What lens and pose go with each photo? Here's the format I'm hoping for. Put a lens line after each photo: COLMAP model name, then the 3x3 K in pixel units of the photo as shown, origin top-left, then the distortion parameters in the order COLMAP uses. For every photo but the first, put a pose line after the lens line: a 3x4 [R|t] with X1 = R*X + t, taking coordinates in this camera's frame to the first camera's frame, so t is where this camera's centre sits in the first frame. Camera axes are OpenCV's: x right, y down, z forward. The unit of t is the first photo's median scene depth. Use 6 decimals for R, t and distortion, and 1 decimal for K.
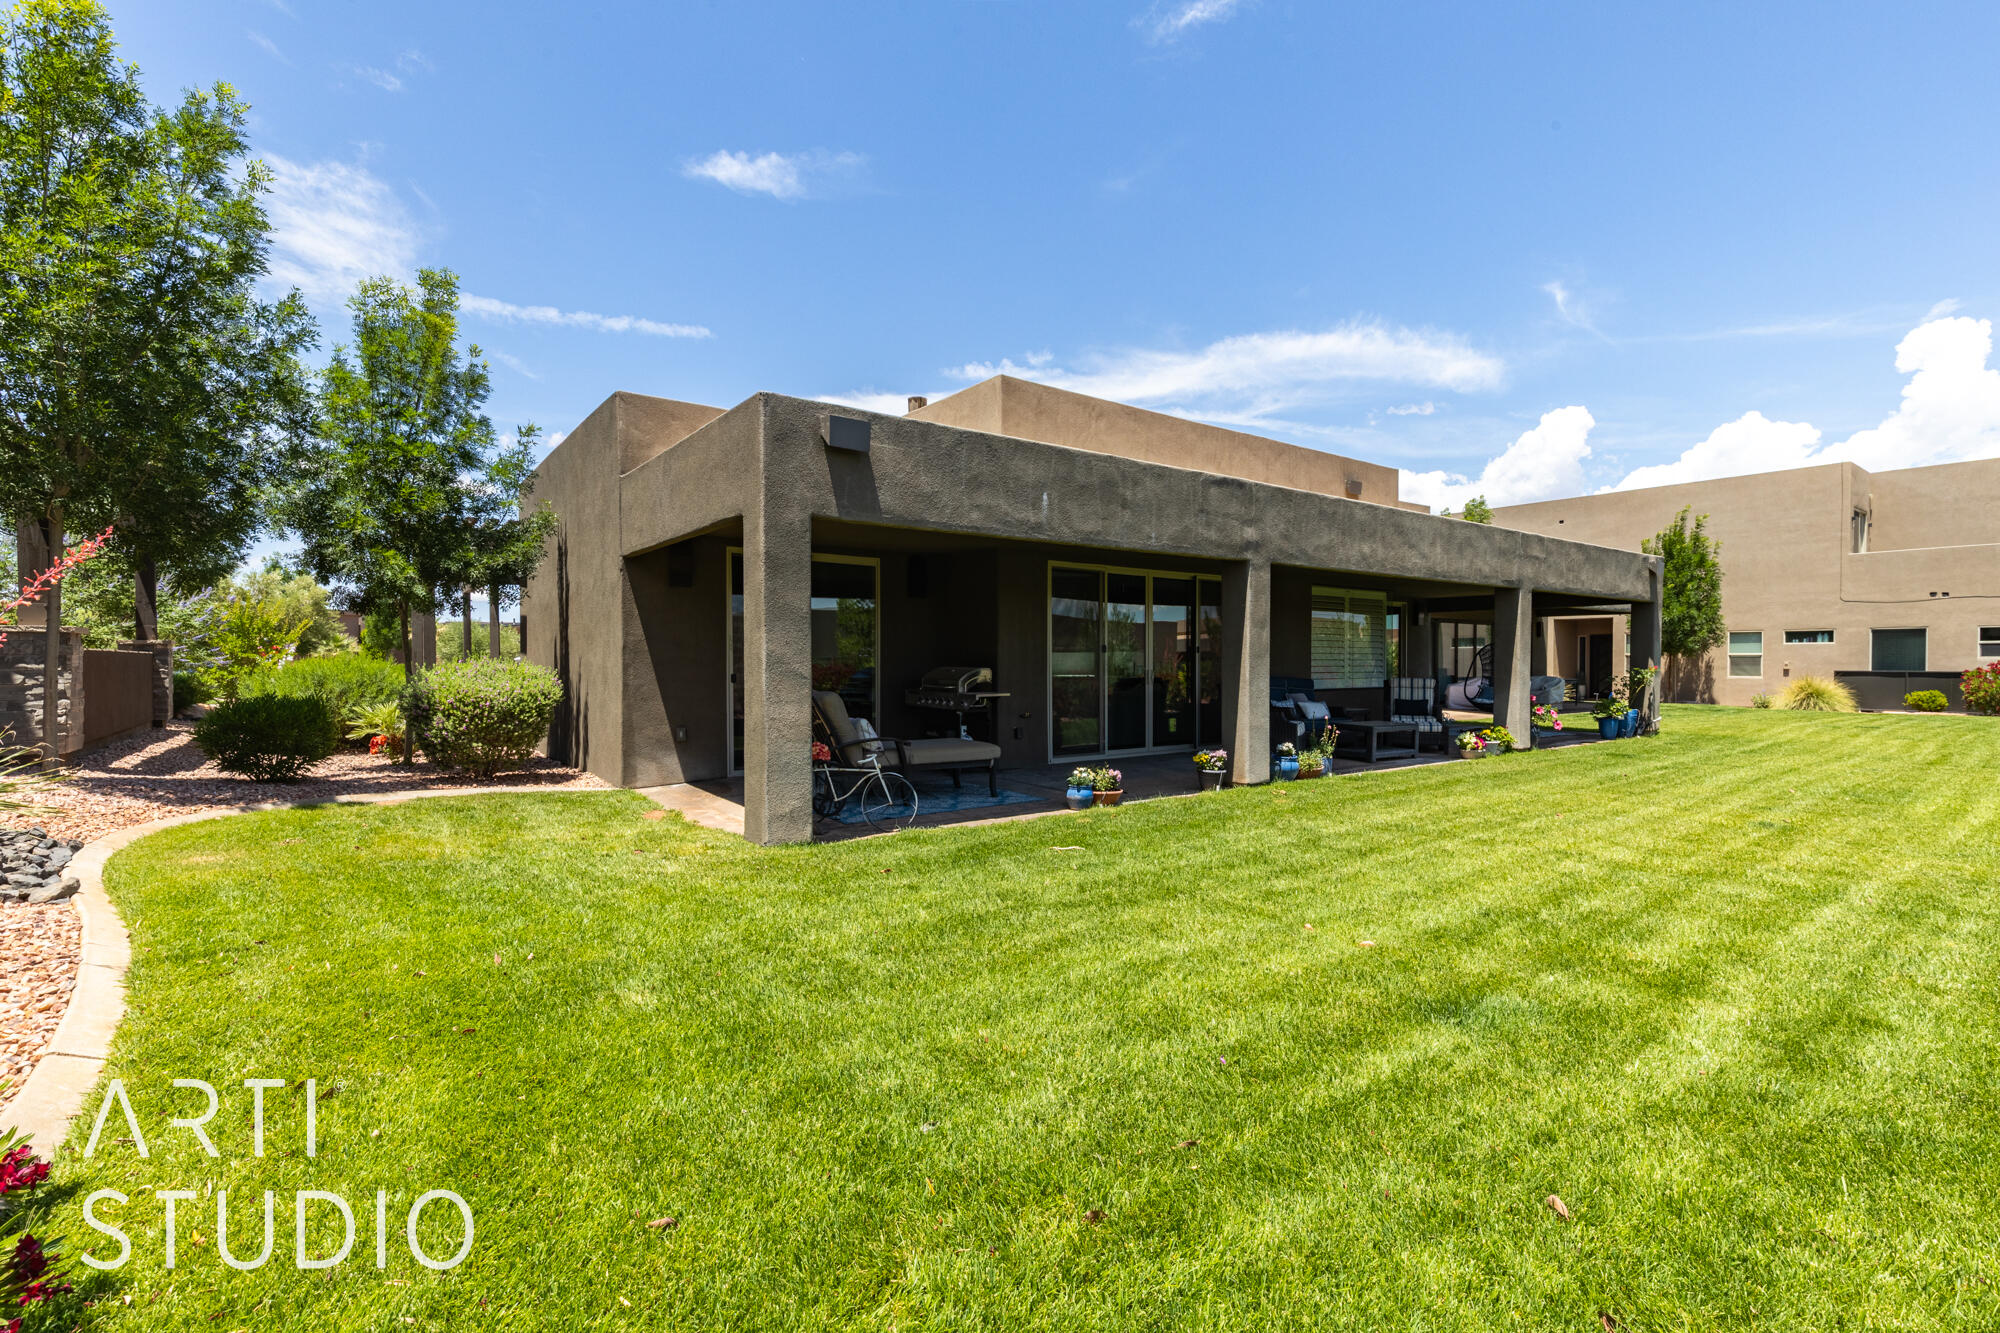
lens RADIAL K [[903.2, 0, 996.8], [0, 903.2, 654.2], [0, 0, 1]] dist [0.004541, -0.000252]
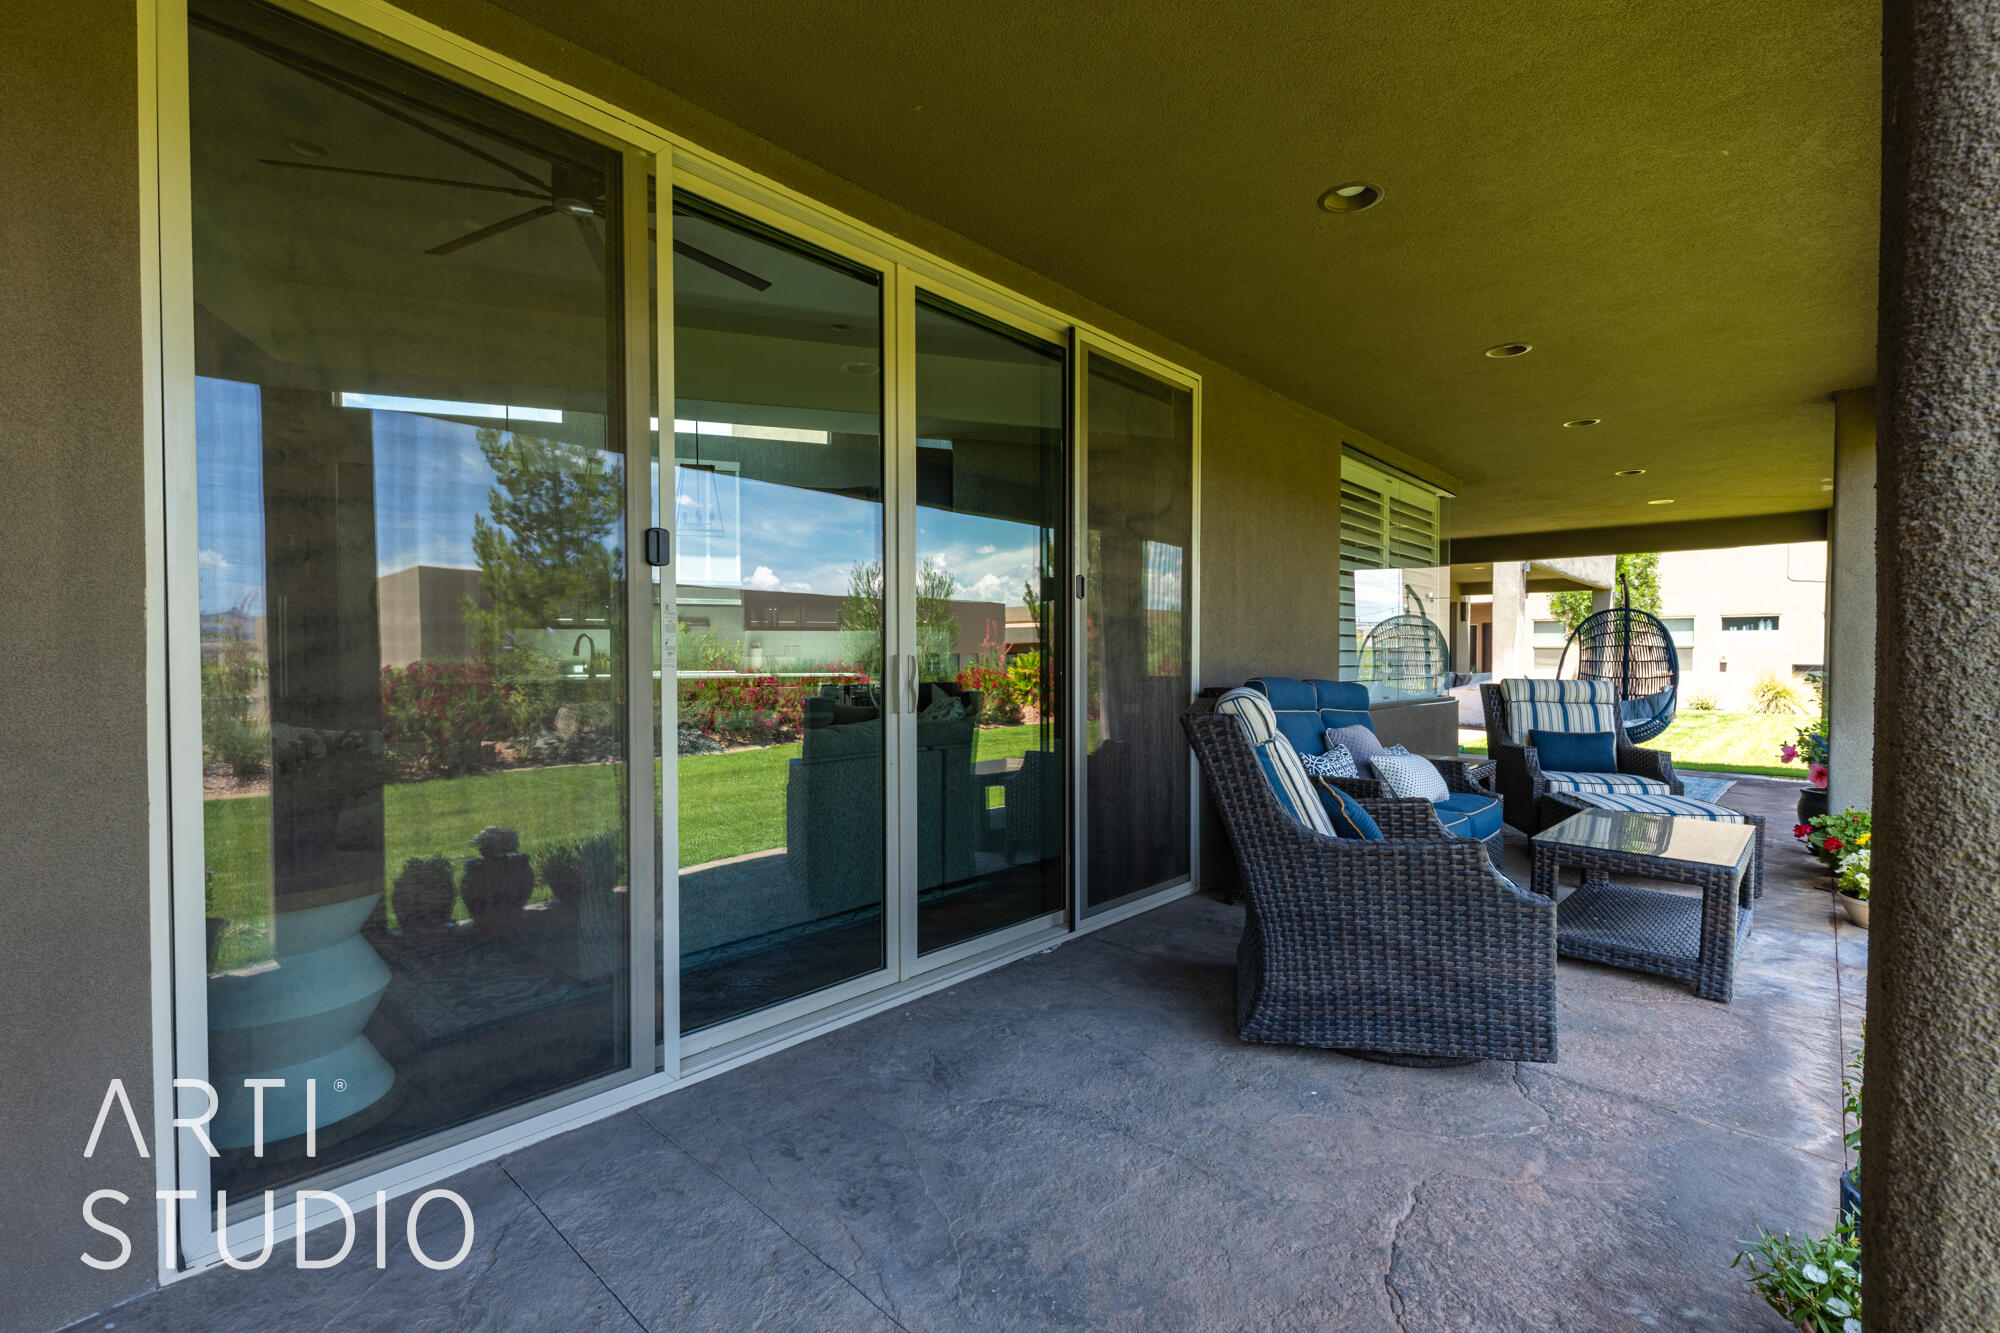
lens RADIAL K [[903.2, 0, 996.8], [0, 903.2, 654.2], [0, 0, 1]] dist [0.004541, -0.000252]
pose [[0.981117, 0.002028, 0.193402, 0.063739], [-0.002989, 0.999985, 0.004681, 0.006702], [-0.193390, -0.005170, 0.981108, 0.325772]]
